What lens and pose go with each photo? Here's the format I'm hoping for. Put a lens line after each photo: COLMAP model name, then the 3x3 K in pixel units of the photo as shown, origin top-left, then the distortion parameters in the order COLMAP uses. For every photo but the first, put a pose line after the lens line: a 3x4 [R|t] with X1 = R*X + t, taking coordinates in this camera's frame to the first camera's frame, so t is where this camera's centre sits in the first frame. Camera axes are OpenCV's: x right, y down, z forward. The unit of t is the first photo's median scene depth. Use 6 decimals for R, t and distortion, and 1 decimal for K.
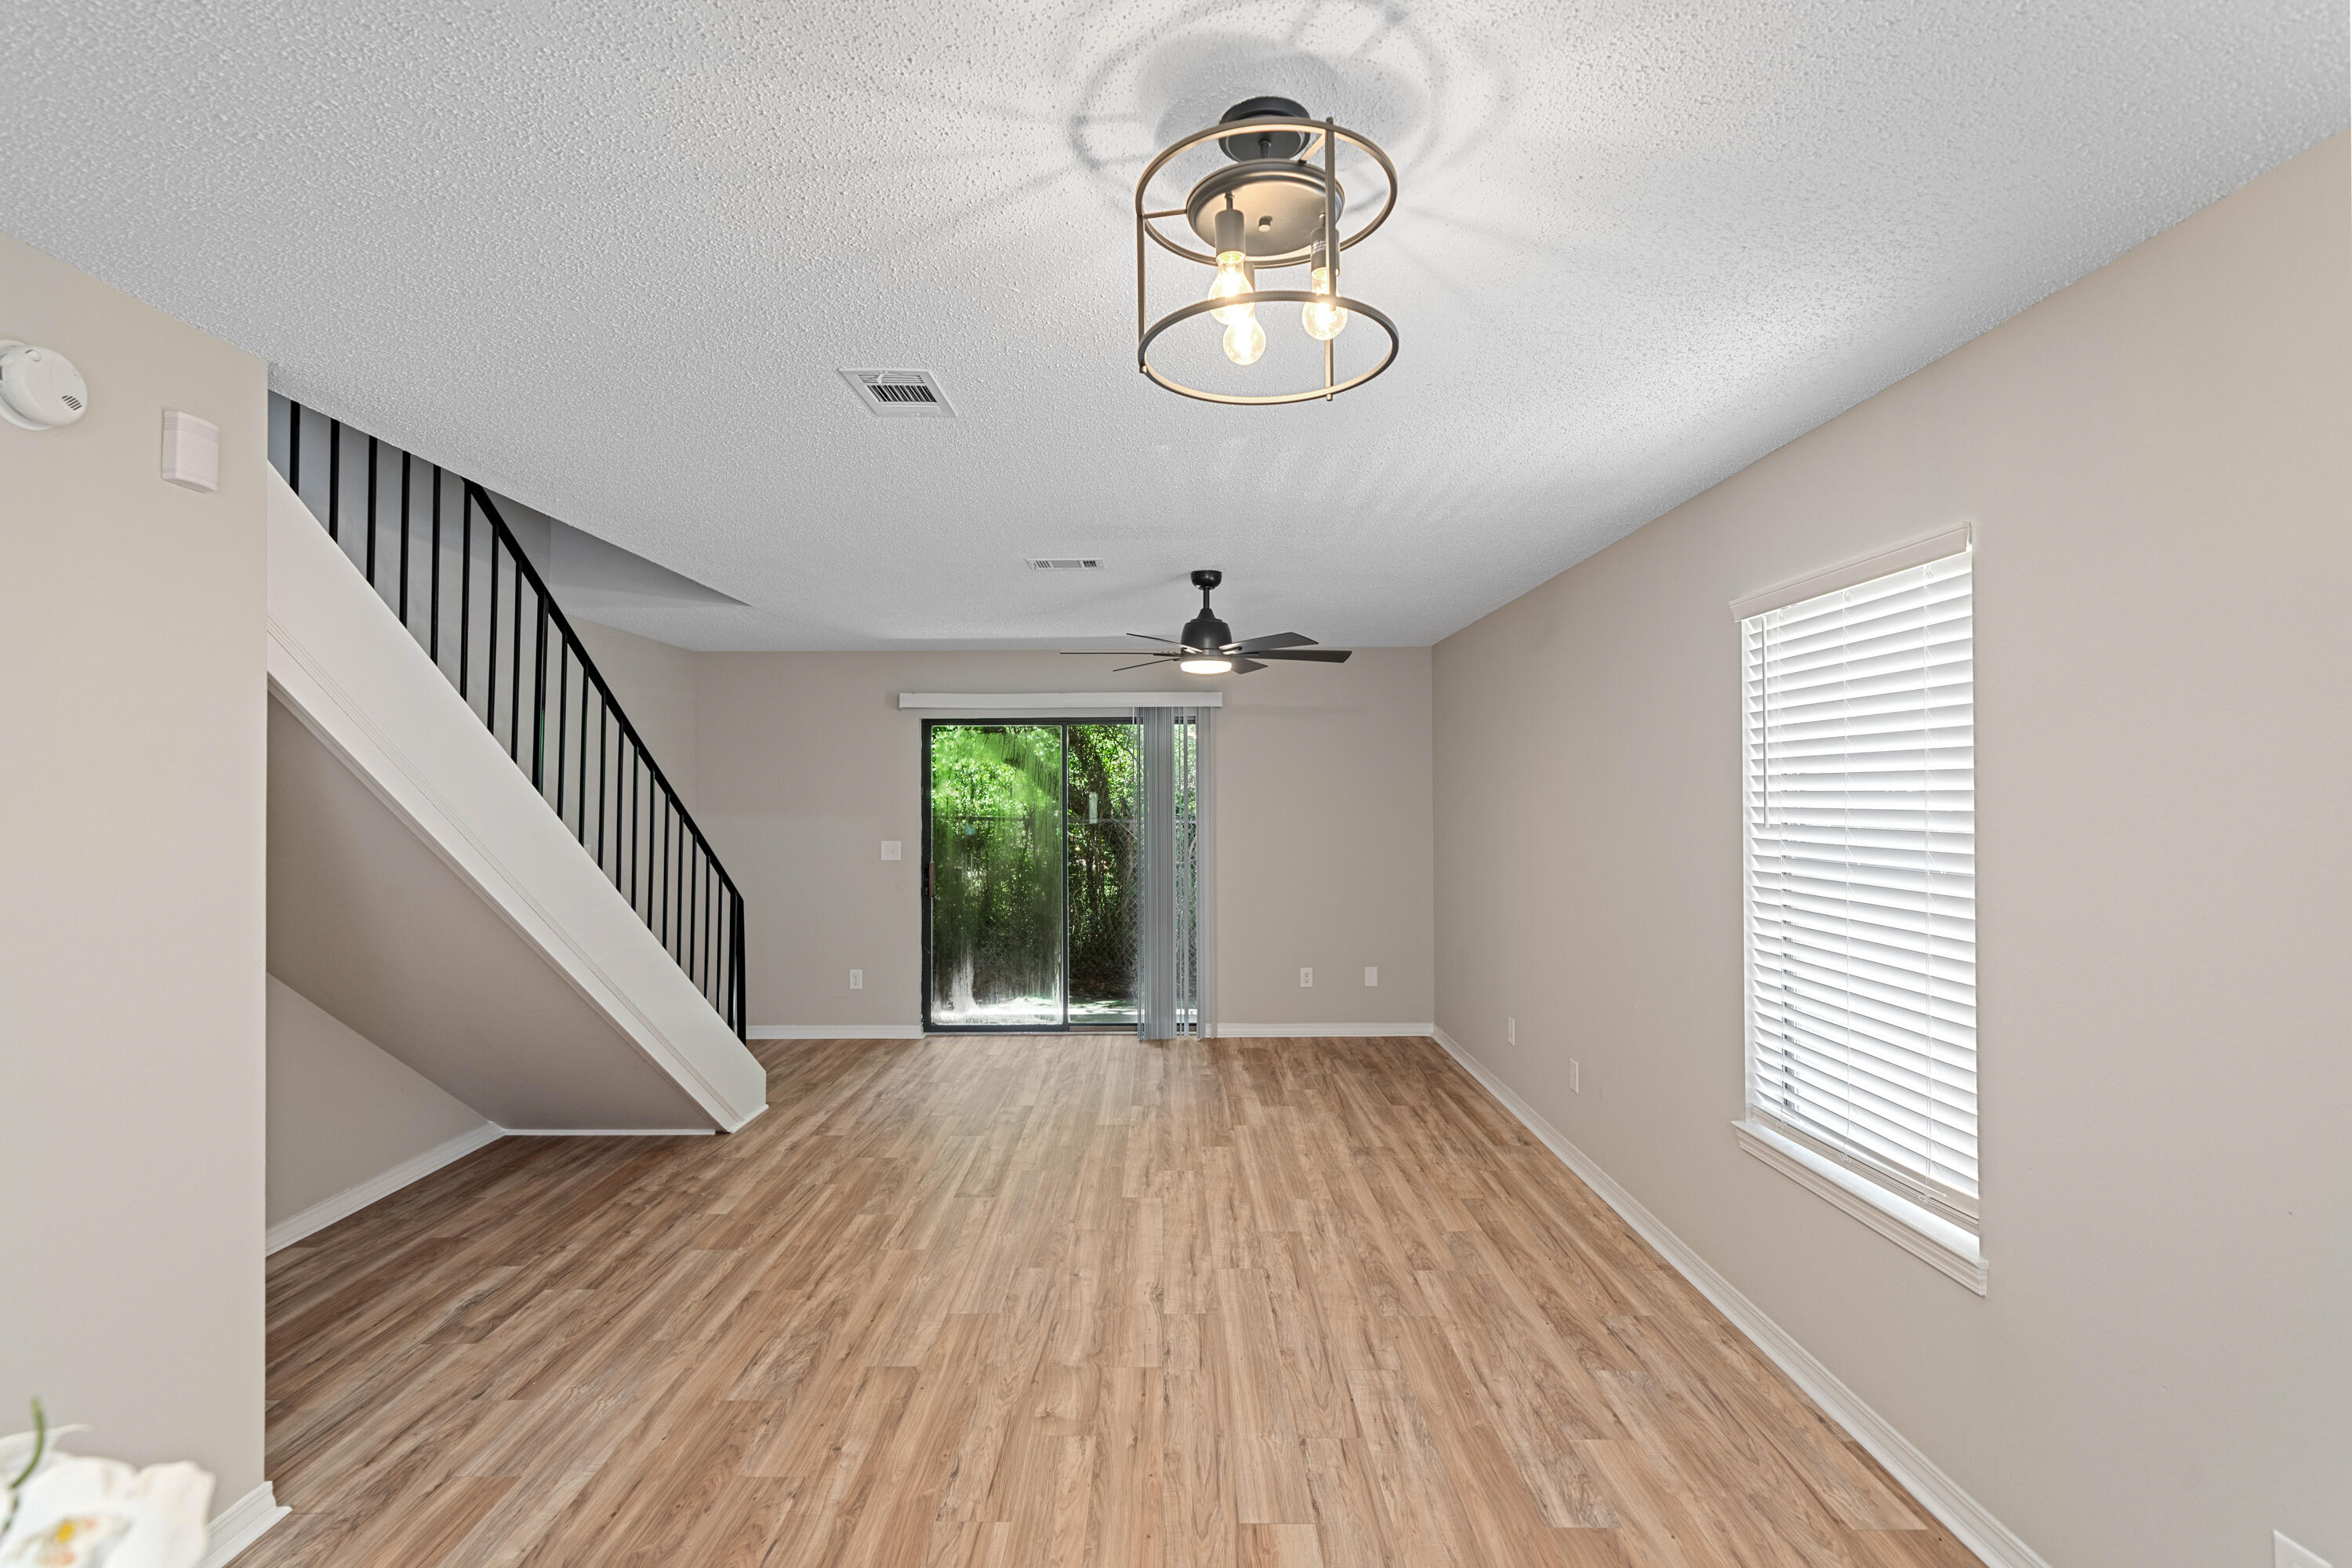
lens RADIAL K [[1080.9, 0, 1176.0], [0, 1080.9, 784.0], [0, 0, 1]] dist [0.001437, 0.000155]
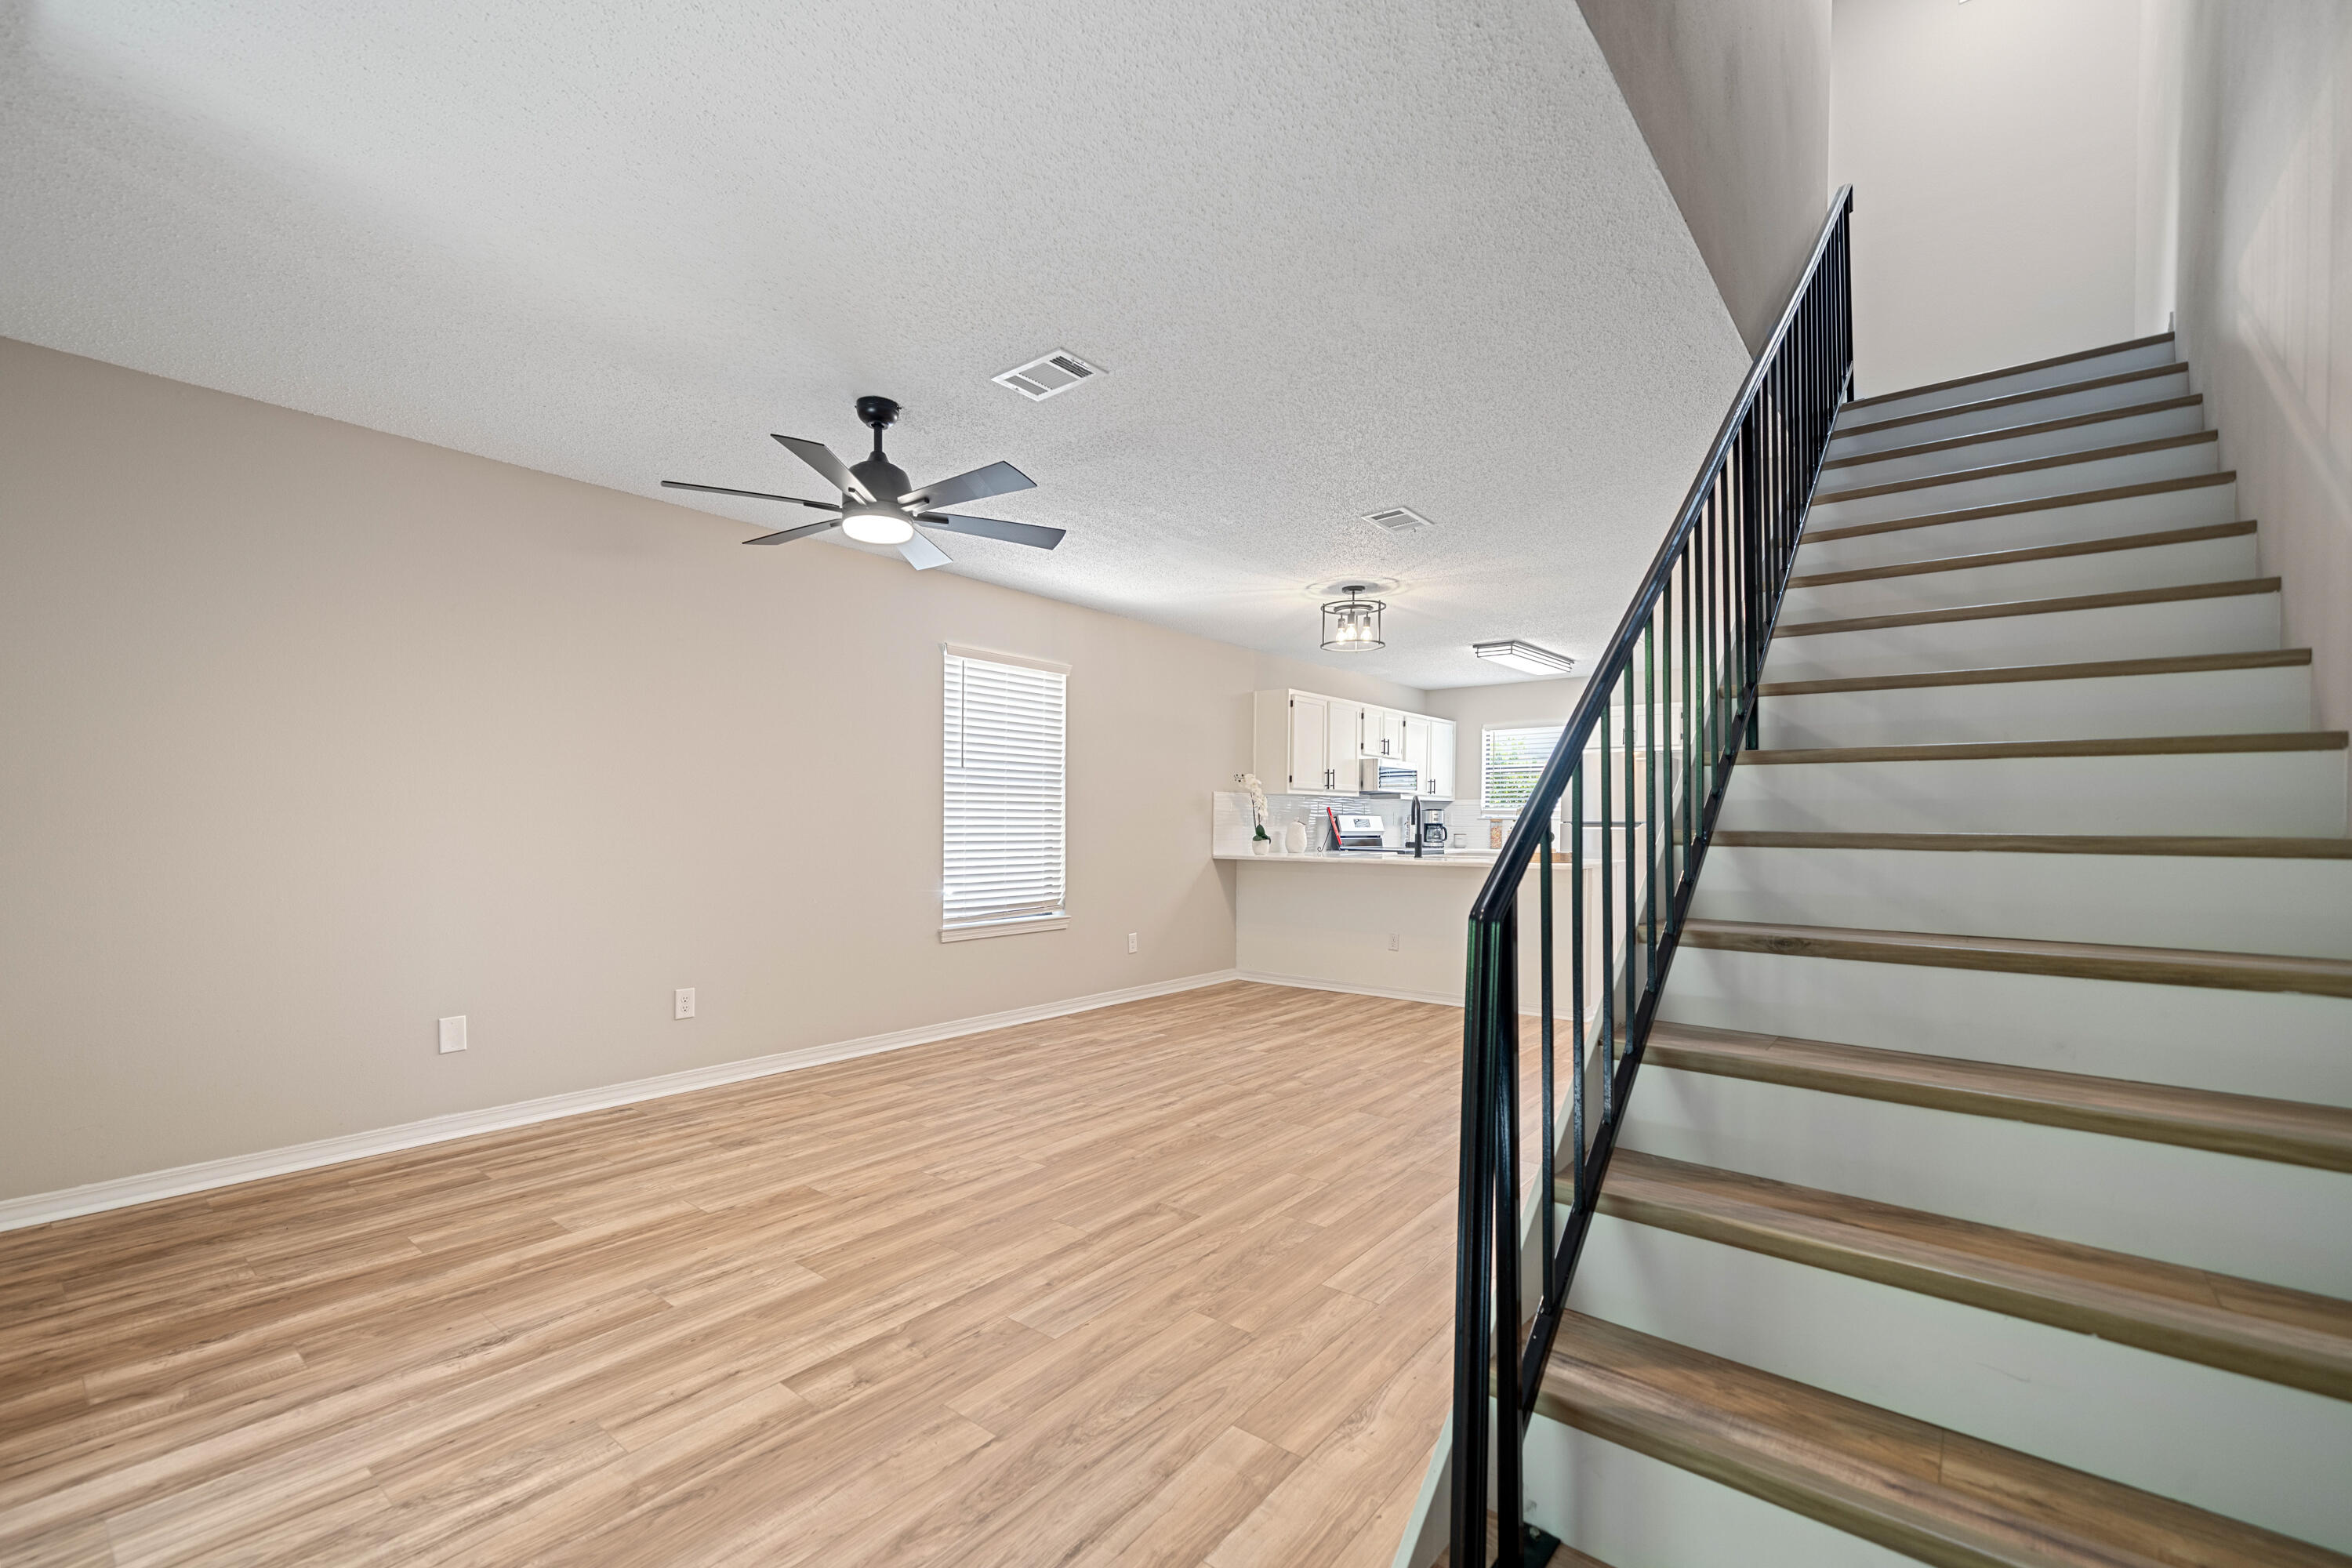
lens RADIAL K [[991.2, 0, 1165.1], [0, 991.2, 824.7], [0, 0, 1]] dist [0.000103, -0.000075]
pose [[-0.772142, -0.000818, 0.635450, -0.641531], [-0.007920, 0.999934, -0.008337, 0.116239], [-0.635401, -0.011470, -0.772097, 1.589562]]
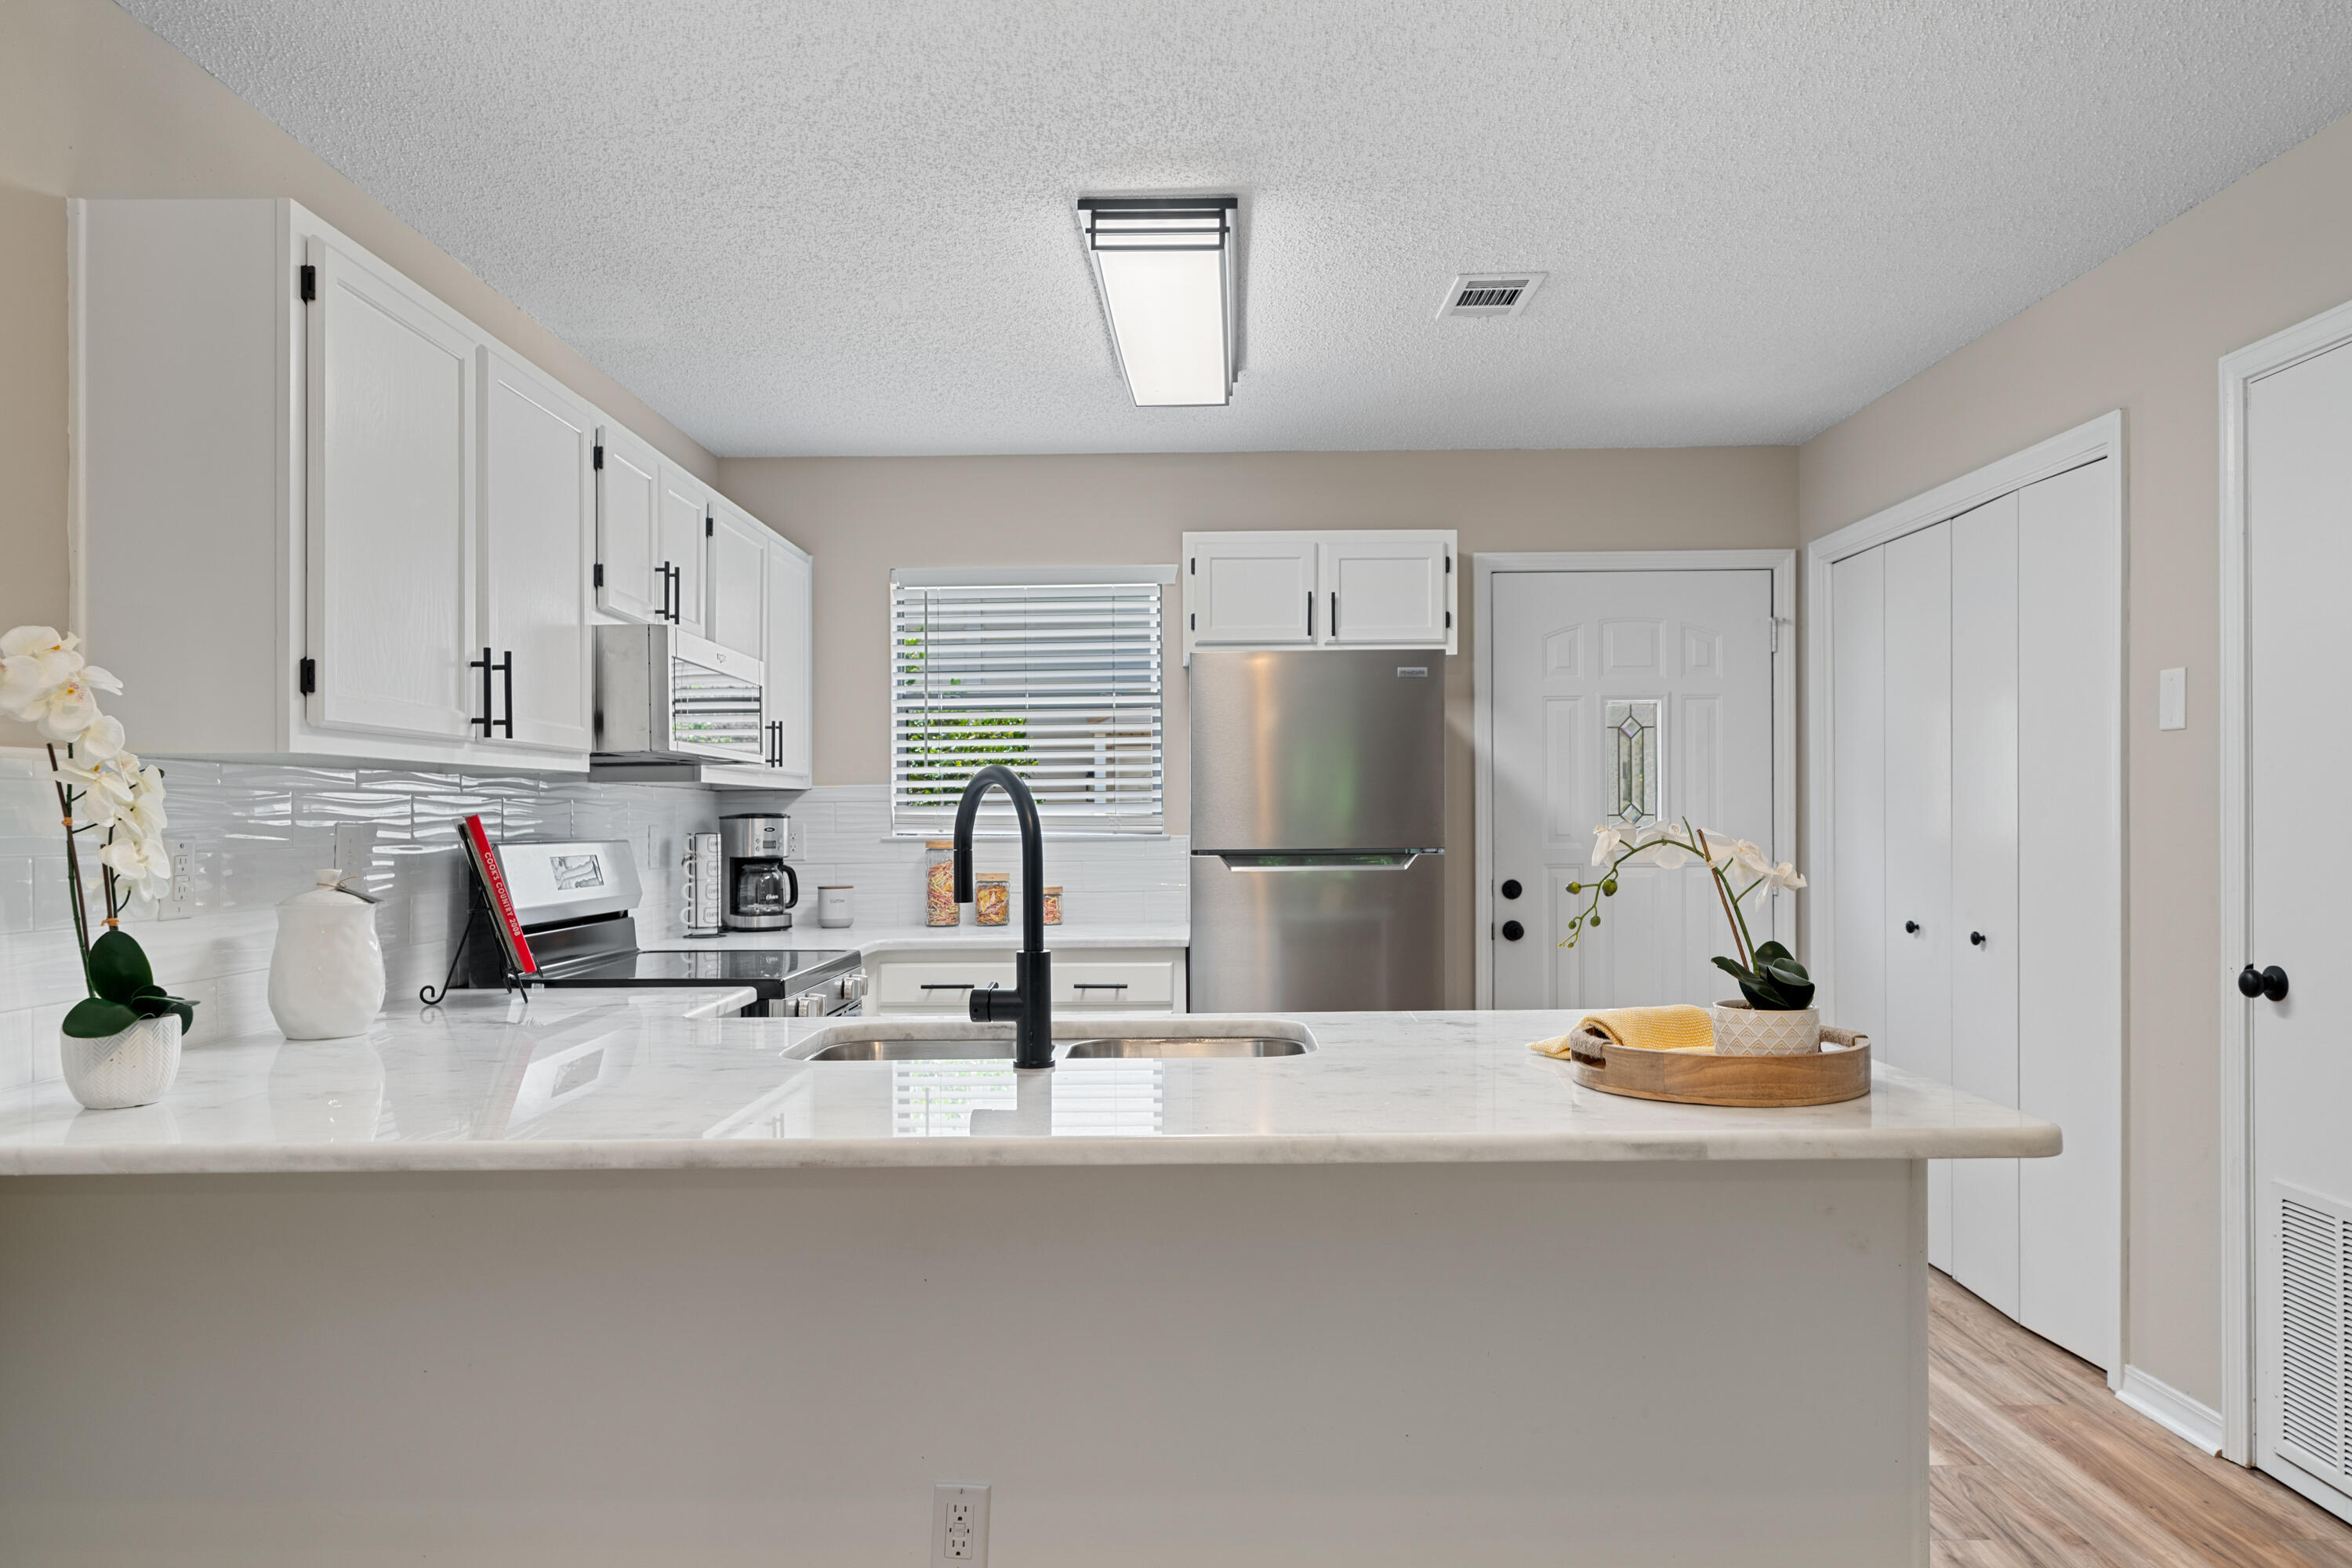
lens RADIAL K [[1560.2, 0, 1185.9], [0, 1560.2, 906.8], [0, 0, 1]] dist [-0.001901, 0.000264]
pose [[-0.999940, 0.008231, 0.007184, 0.025104], [0.008555, 0.998888, 0.046358, 0.072508], [-0.006795, 0.046417, -0.998899, 0.582907]]
